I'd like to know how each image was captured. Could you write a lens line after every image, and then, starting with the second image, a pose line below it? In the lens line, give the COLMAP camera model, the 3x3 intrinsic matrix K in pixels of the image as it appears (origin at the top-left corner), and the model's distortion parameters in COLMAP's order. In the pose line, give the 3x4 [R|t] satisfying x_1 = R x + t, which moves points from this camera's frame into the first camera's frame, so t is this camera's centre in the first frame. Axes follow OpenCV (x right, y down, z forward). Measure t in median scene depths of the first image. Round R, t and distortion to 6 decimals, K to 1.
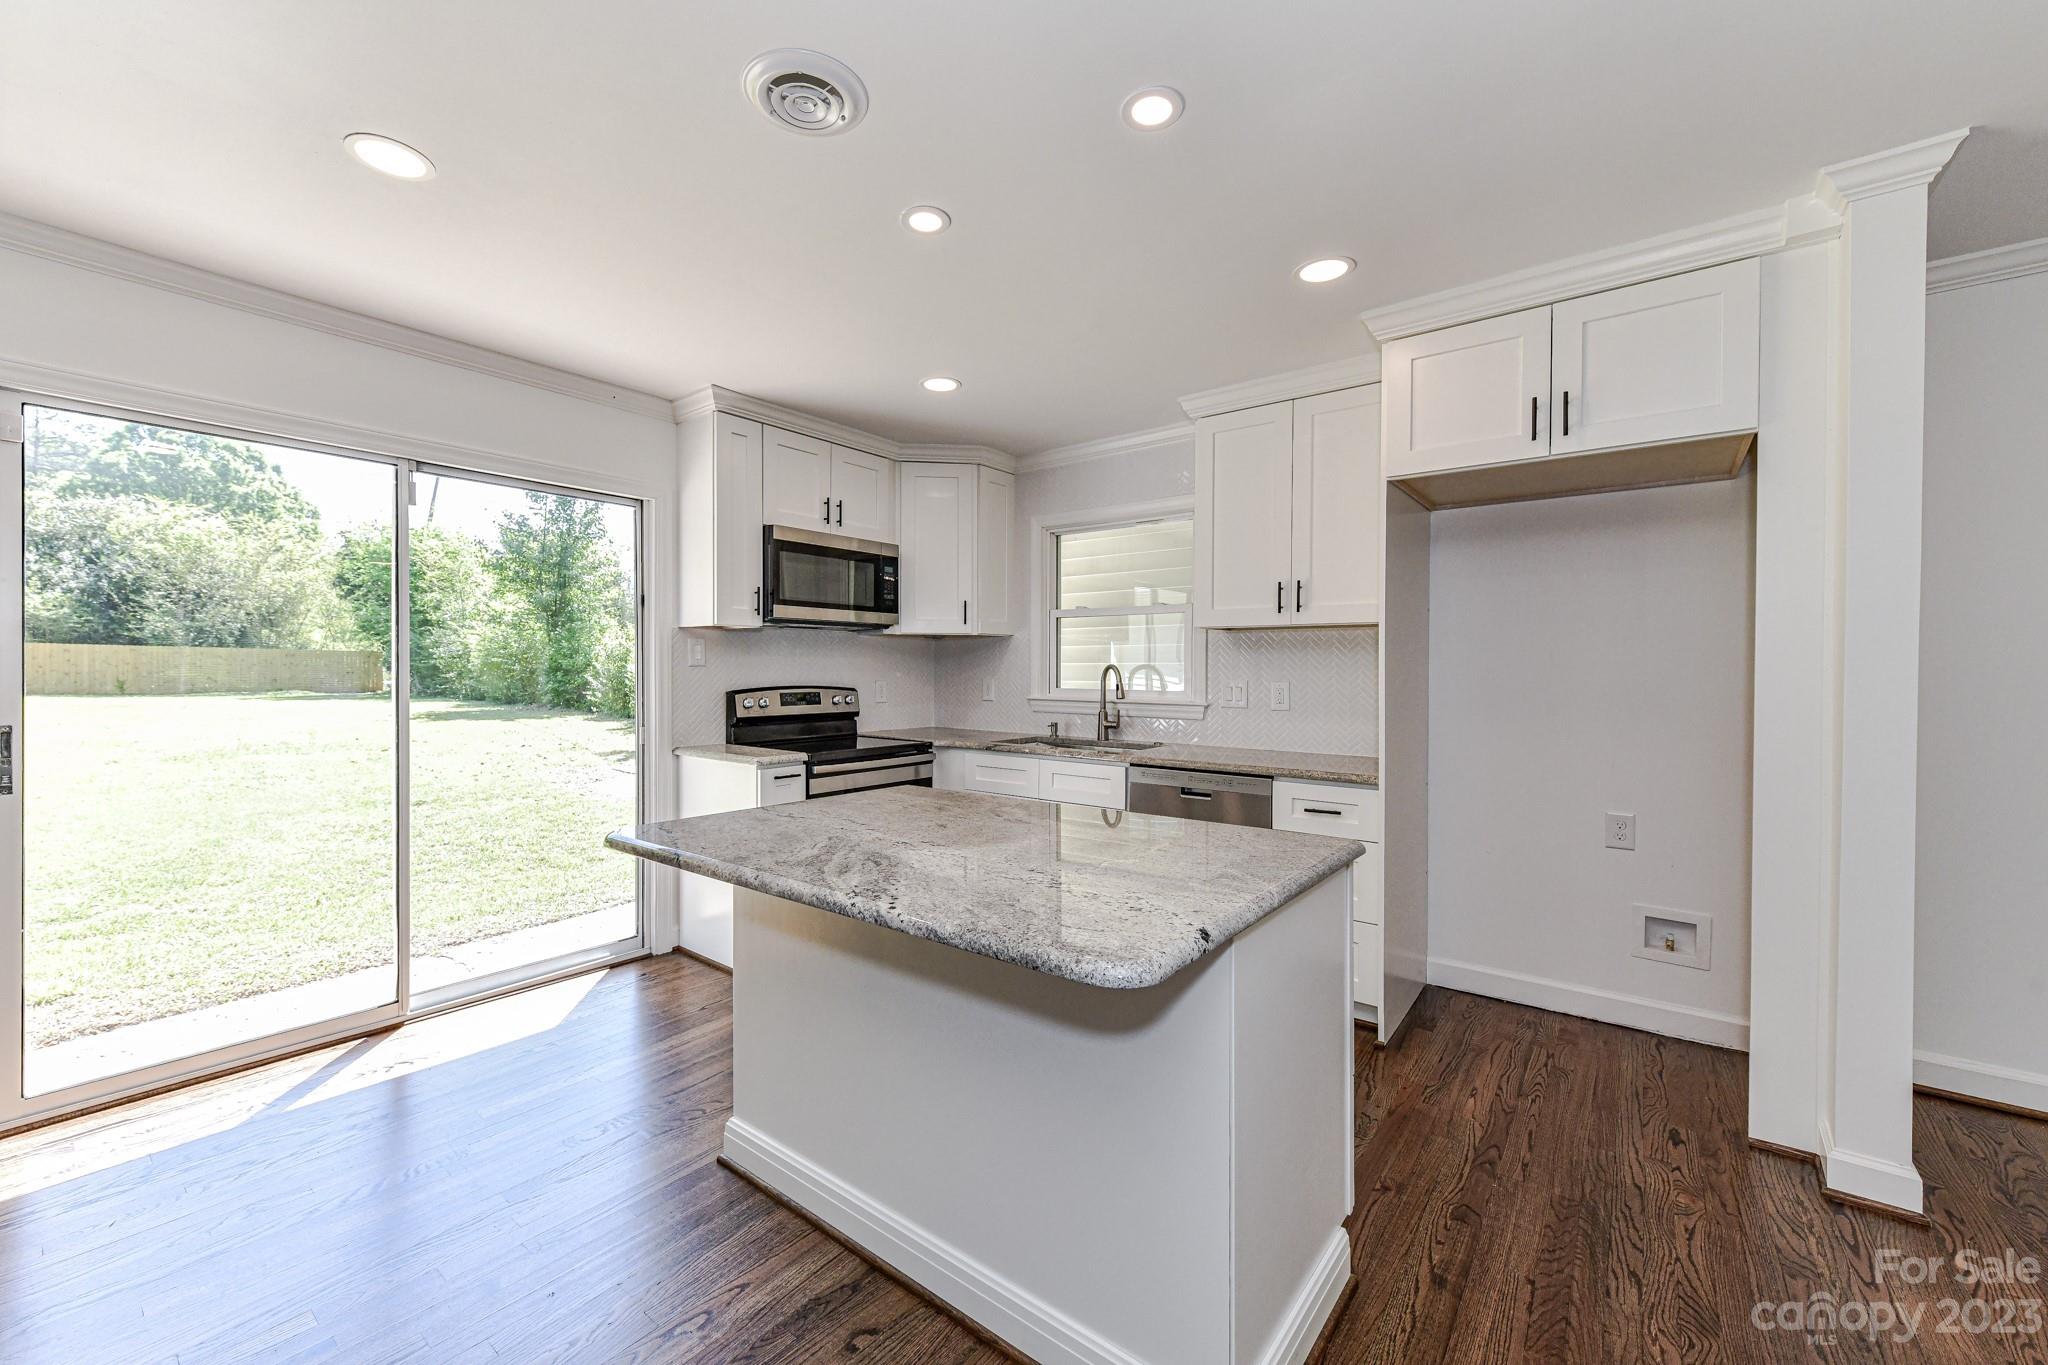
lens RADIAL K [[813.8, 0, 1007.6], [0, 813.8, 678.7], [0, 0, 1]] dist [0.003188, -0.000291]
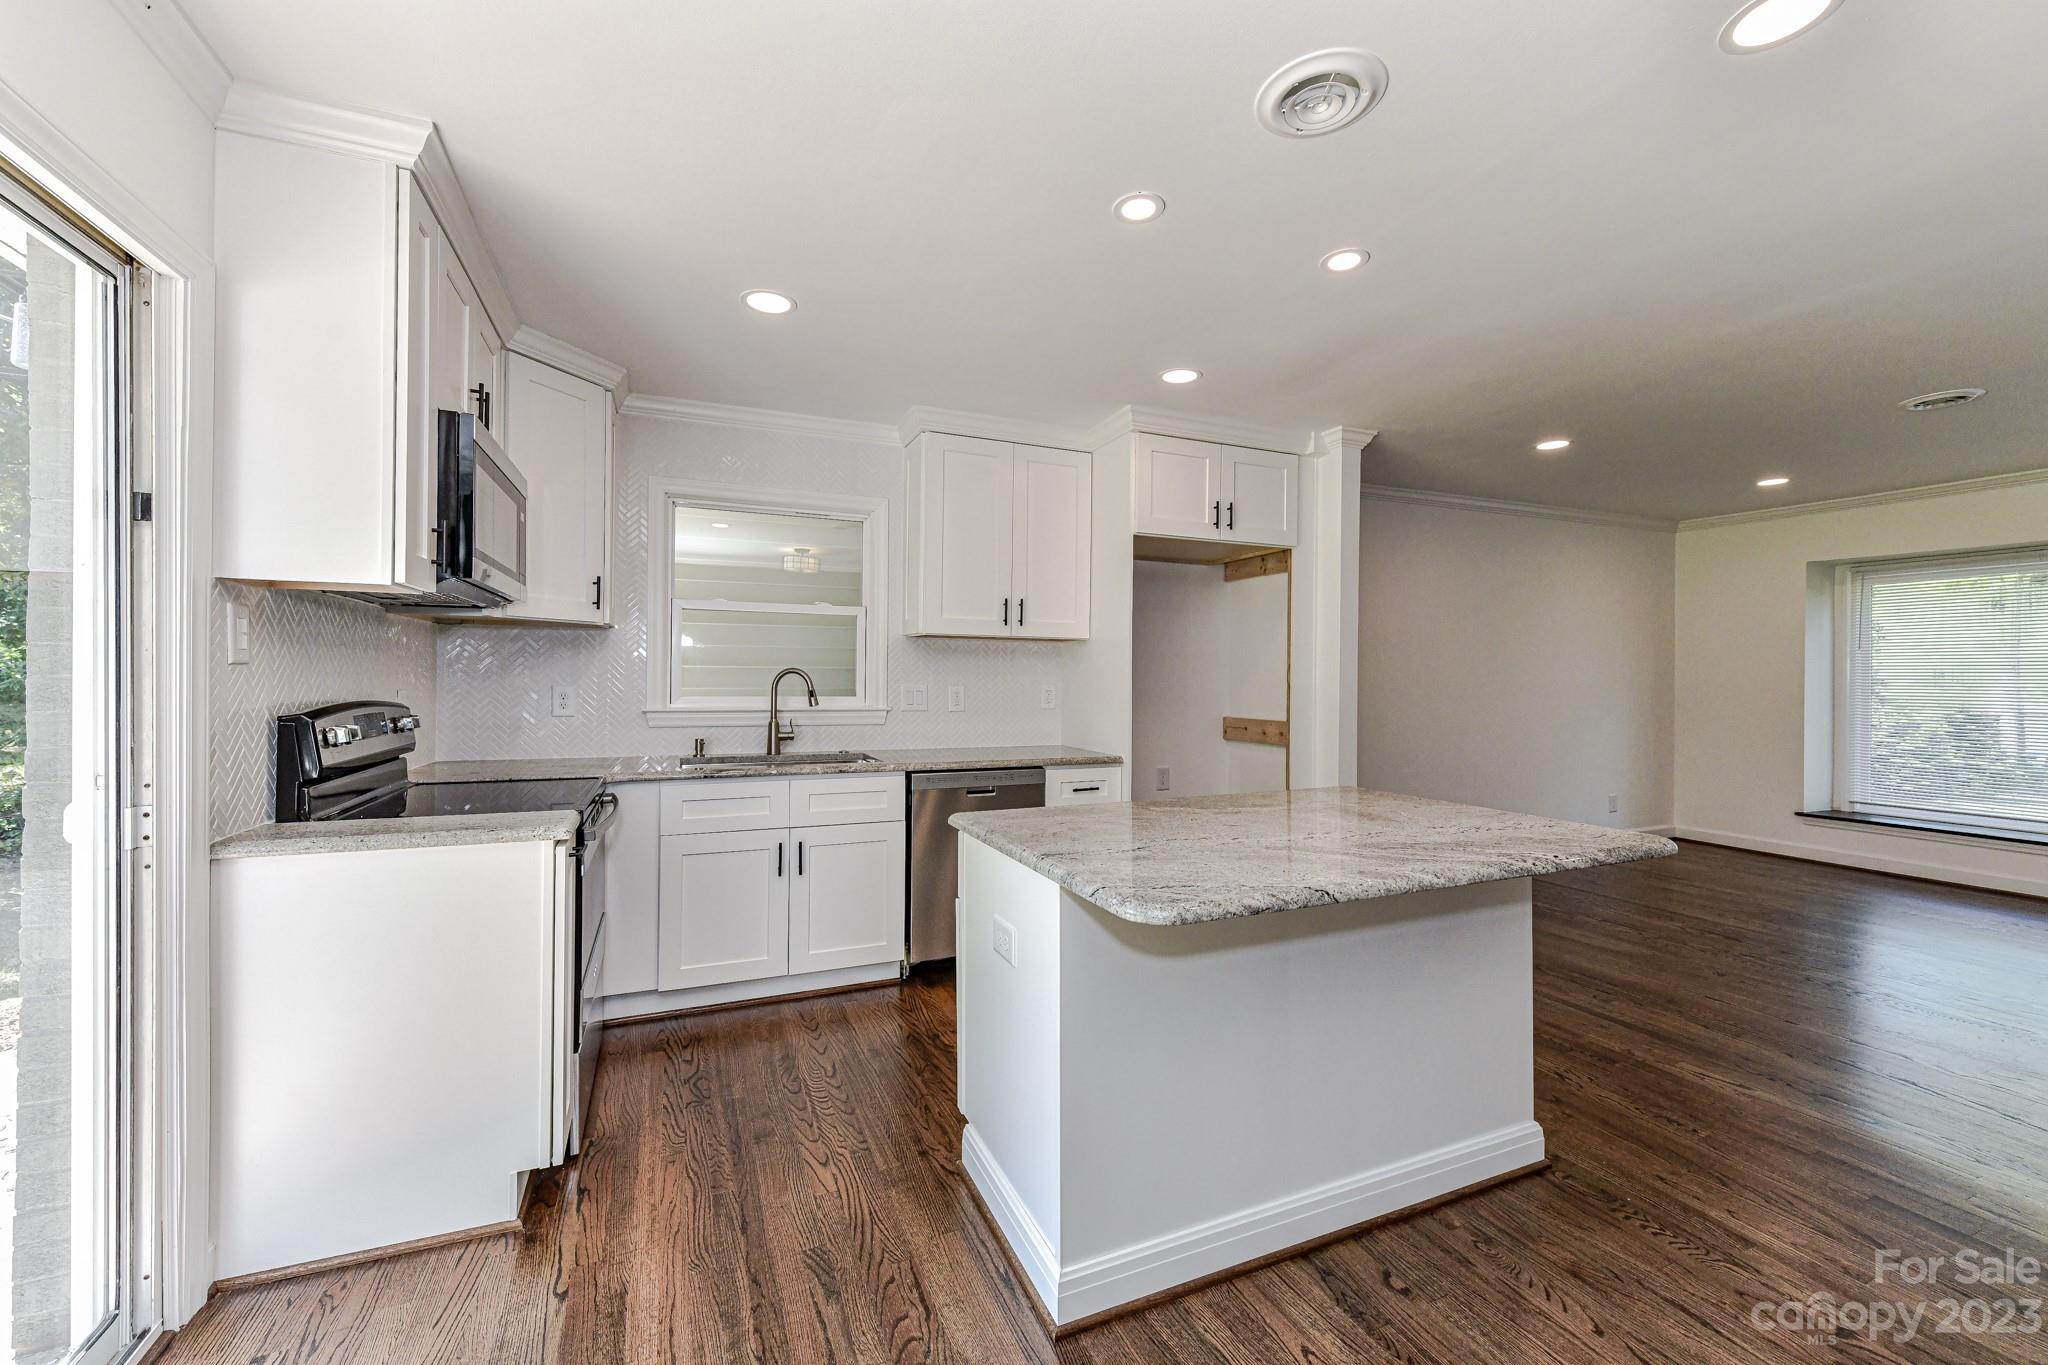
lens RADIAL K [[813.8, 0, 1018.5], [0, 813.8, 677.3], [0, 0, 1]] dist [0.003188, -0.000291]
pose [[0.472592, 0.001138, 0.881281, -0.673788], [0.005961, 0.999972, -0.004488, -0.002708], [-0.881261, 0.007374, 0.472572, 0.446837]]
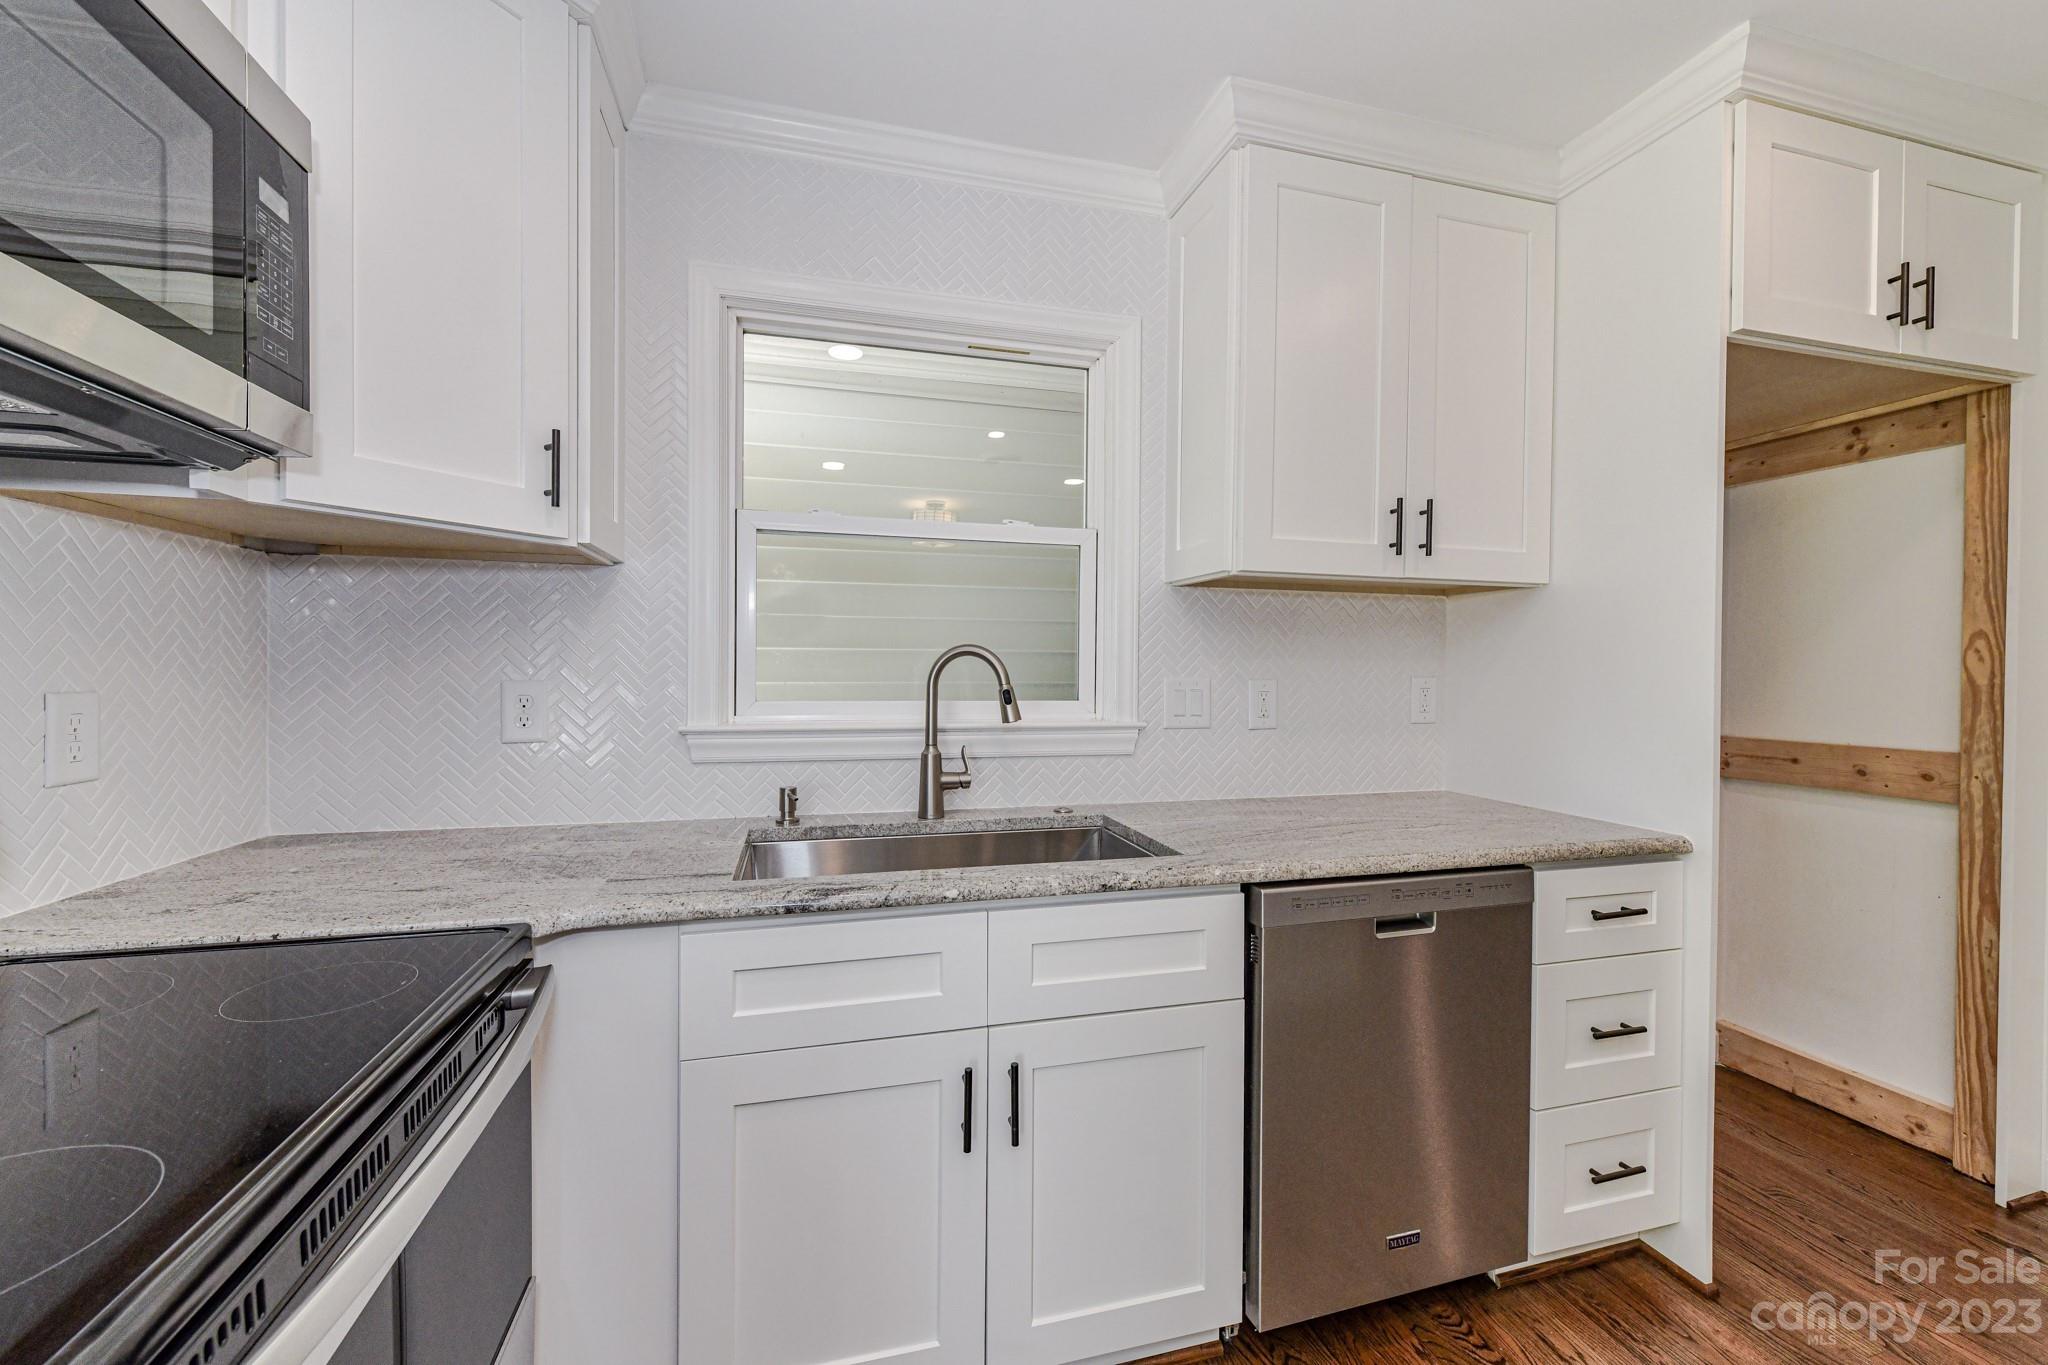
lens RADIAL K [[813.8, 0, 1011.6], [0, 813.8, 675.8], [0, 0, 1]] dist [0.003188, -0.000291]
pose [[0.592022, -0.008079, 0.805881, -0.269180], [0.007123, 0.999963, 0.004792, -0.003584], [-0.805890, 0.002904, 0.592058, 0.891883]]
